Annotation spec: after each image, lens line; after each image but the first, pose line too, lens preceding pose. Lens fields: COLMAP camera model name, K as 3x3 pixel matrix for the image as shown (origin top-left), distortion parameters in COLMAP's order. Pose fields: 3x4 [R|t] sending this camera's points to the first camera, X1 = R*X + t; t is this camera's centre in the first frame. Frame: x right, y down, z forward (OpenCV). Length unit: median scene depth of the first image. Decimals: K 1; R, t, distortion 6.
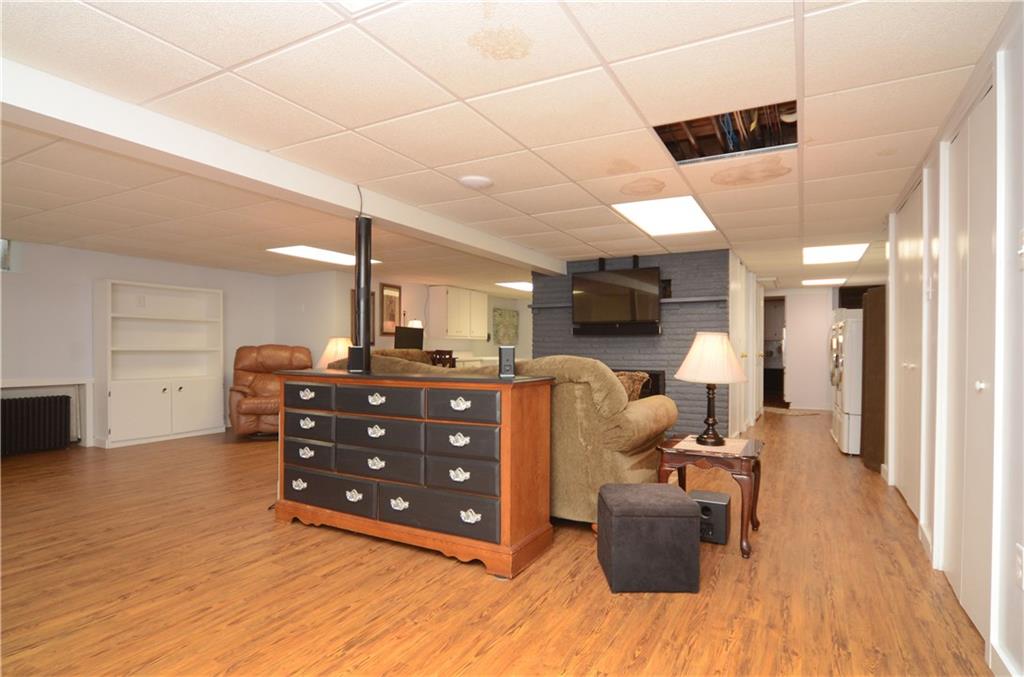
lens RADIAL K [[545.9, 0, 515.4], [0, 545.9, 341.3], [0, 0, 1]] dist [-0.016549, -0.003516]
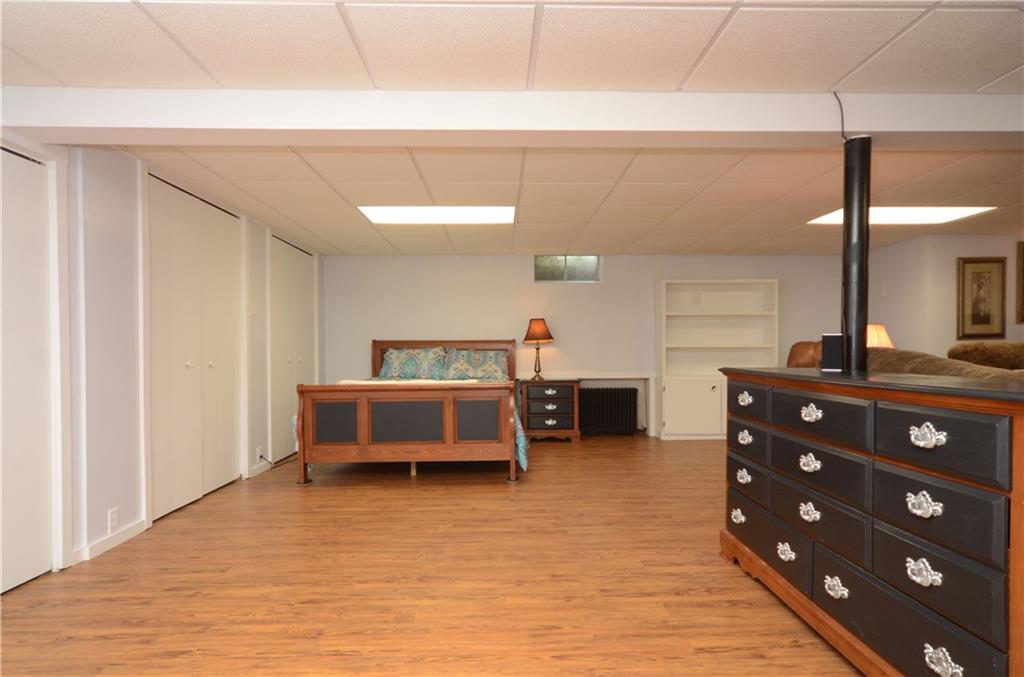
lens RADIAL K [[576.2, 0, 550.7], [0, 576.2, 354.0], [0, 0, 1]] dist [0.002863, 0.001509]
pose [[0.486121, -0.000325, -0.873892, 0.194053], [0.016959, 0.999815, 0.009062, 0.024990], [0.873727, -0.019225, 0.486036, 0.402446]]
